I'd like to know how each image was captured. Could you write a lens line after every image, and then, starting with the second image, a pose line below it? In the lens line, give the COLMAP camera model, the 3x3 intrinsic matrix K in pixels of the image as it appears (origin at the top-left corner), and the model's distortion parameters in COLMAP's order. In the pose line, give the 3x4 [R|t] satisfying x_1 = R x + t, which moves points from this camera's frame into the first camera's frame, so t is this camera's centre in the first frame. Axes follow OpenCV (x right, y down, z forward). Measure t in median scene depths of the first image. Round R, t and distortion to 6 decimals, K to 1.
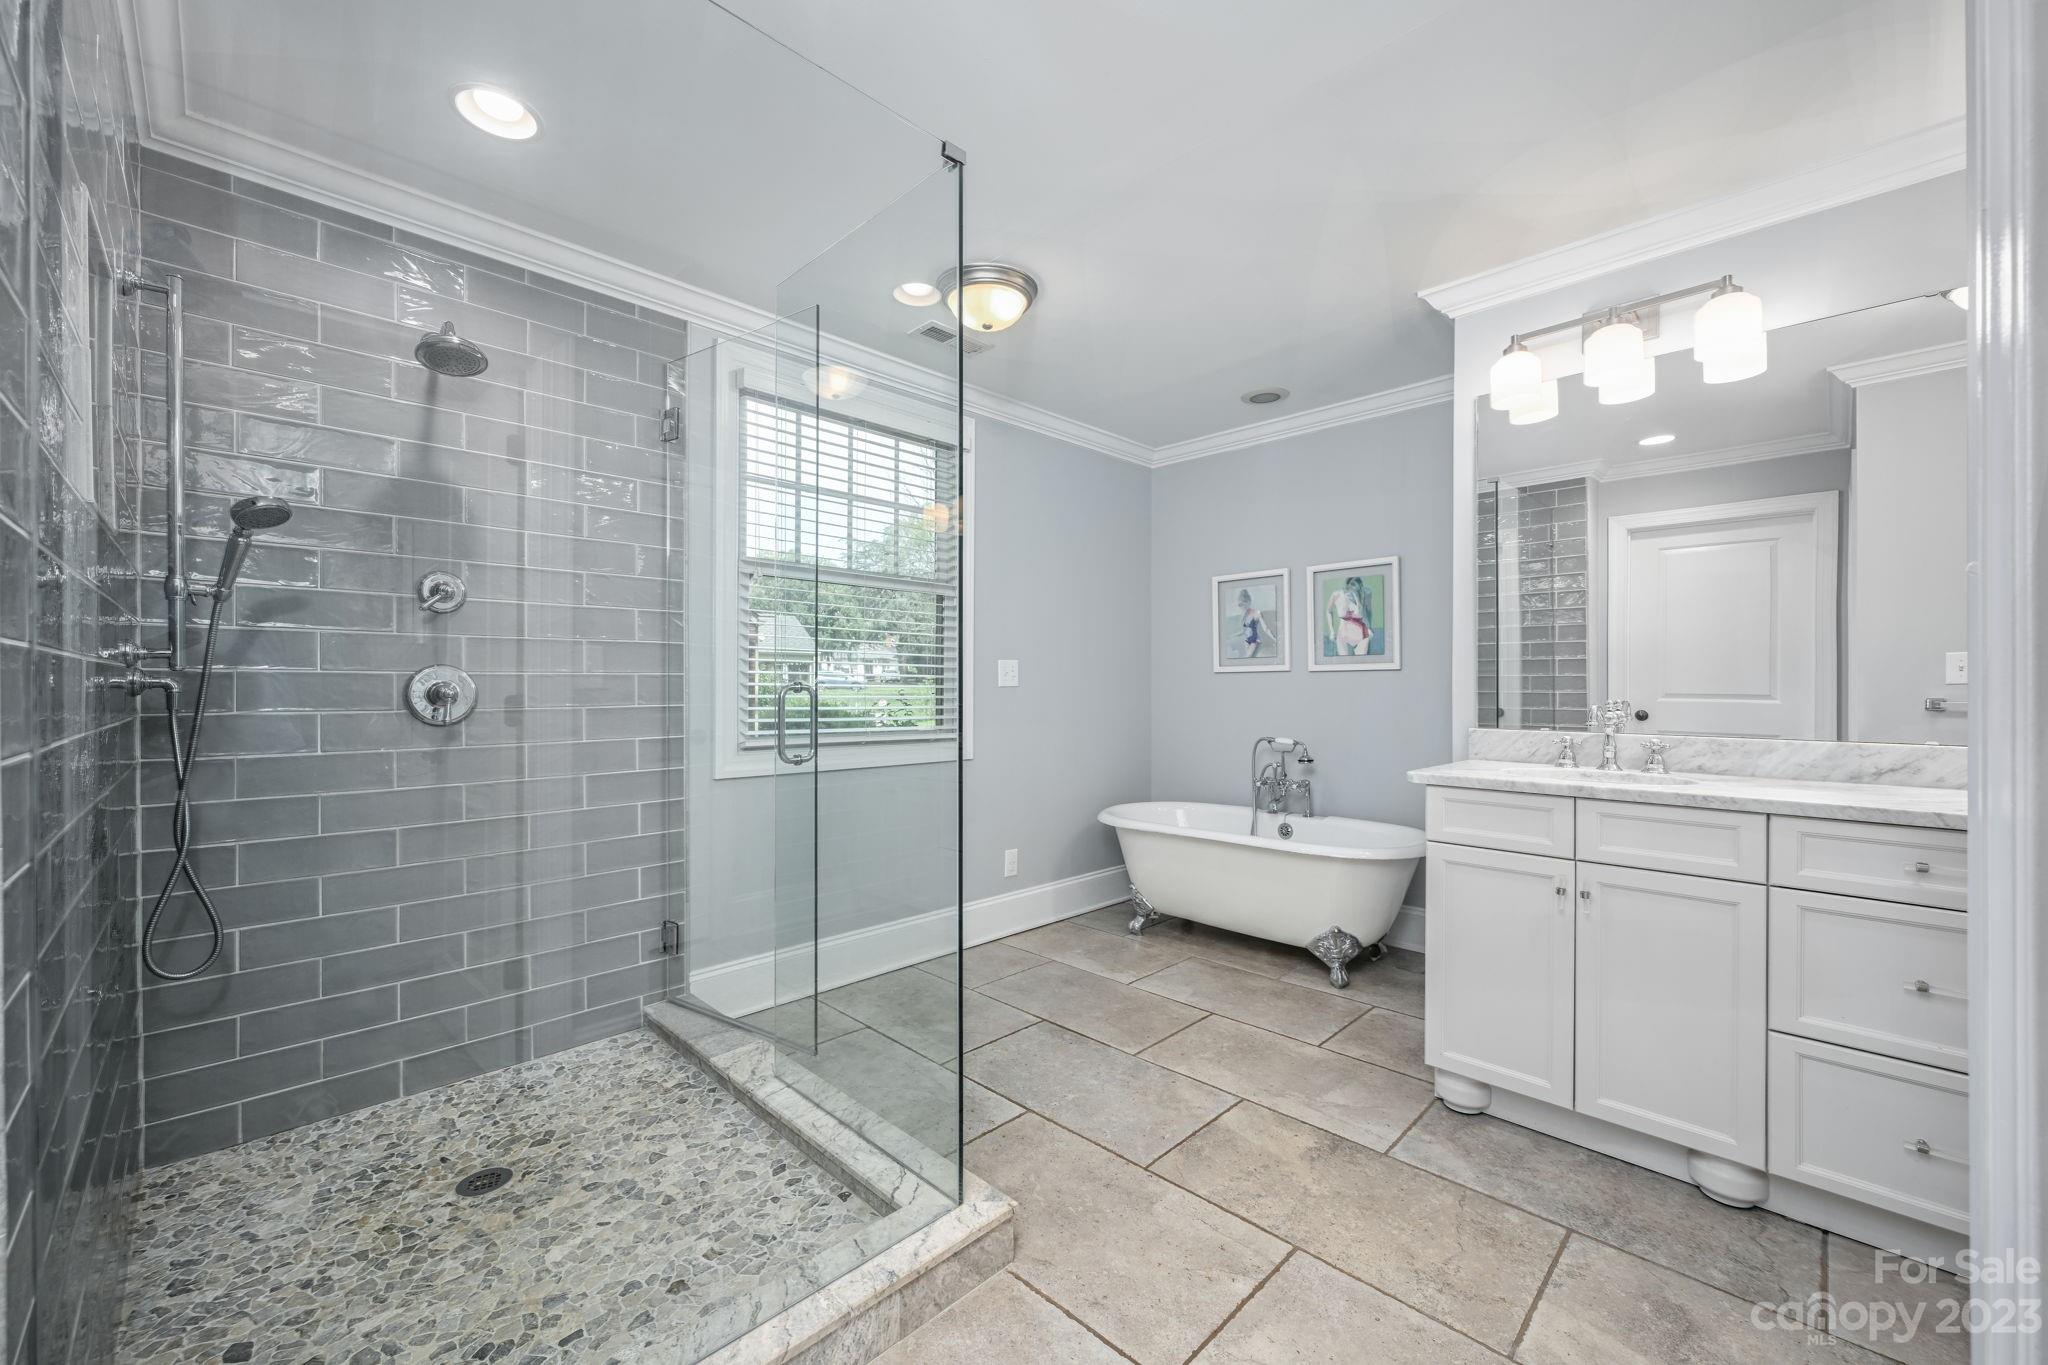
lens RADIAL K [[804.6, 0, 1025.7], [0, 804.6, 678.6], [0, 0, 1]] dist [-0.000203, -0.000049]
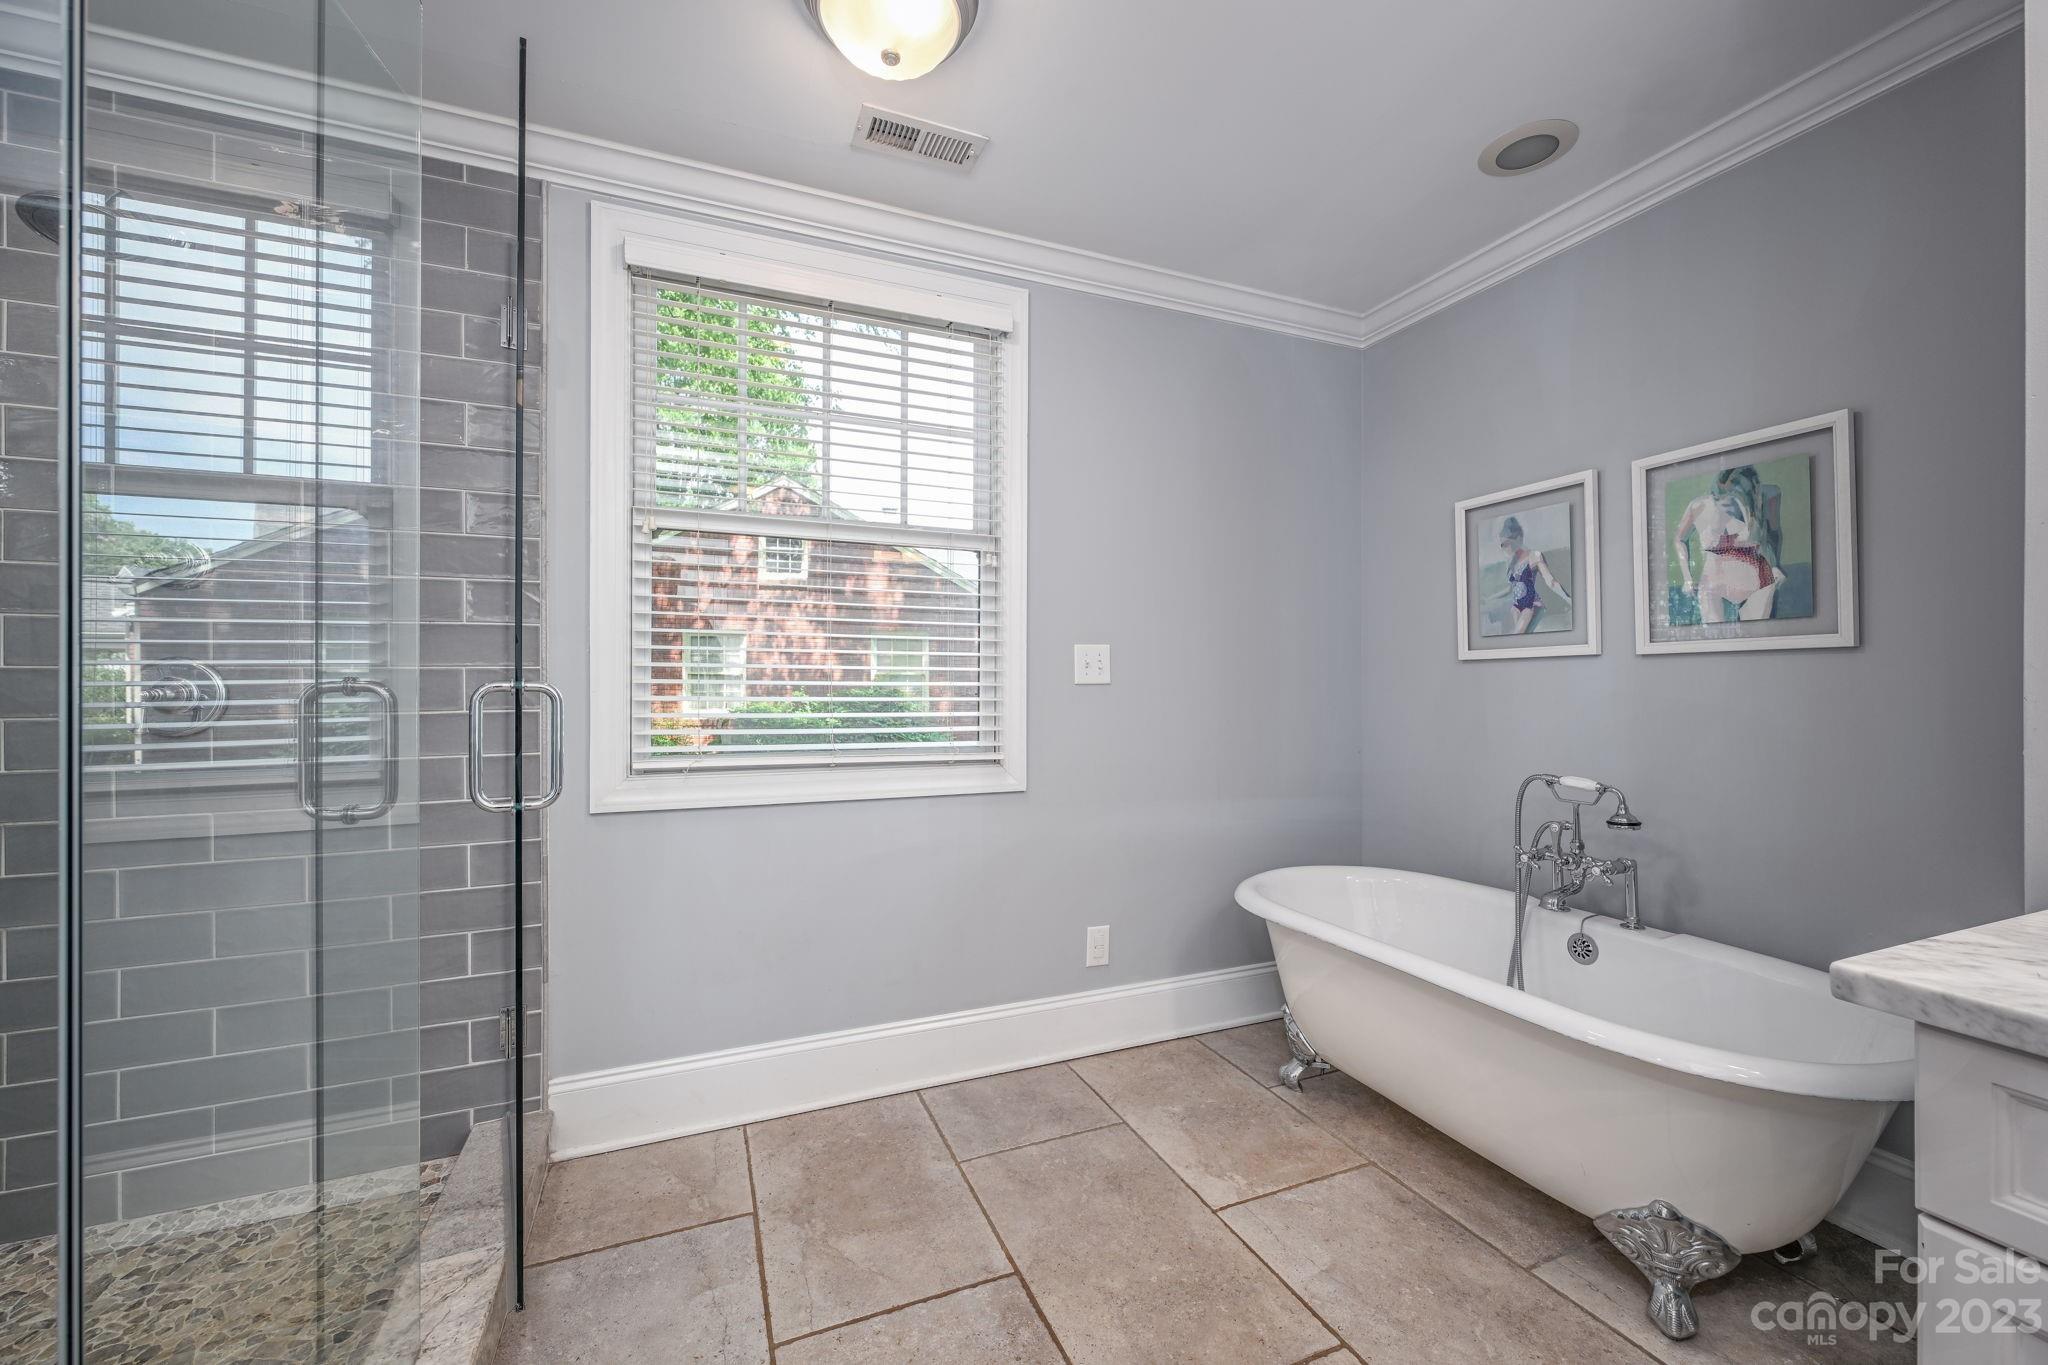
lens RADIAL K [[804.6, 0, 1025.7], [0, 804.6, 678.6], [0, 0, 1]] dist [-0.000203, -0.000049]
pose [[0.925743, -0.003106, -0.378140, 0.184607], [0.004683, 0.999984, 0.003251, 0.003154], [0.378124, -0.004780, 0.925743, 0.362172]]
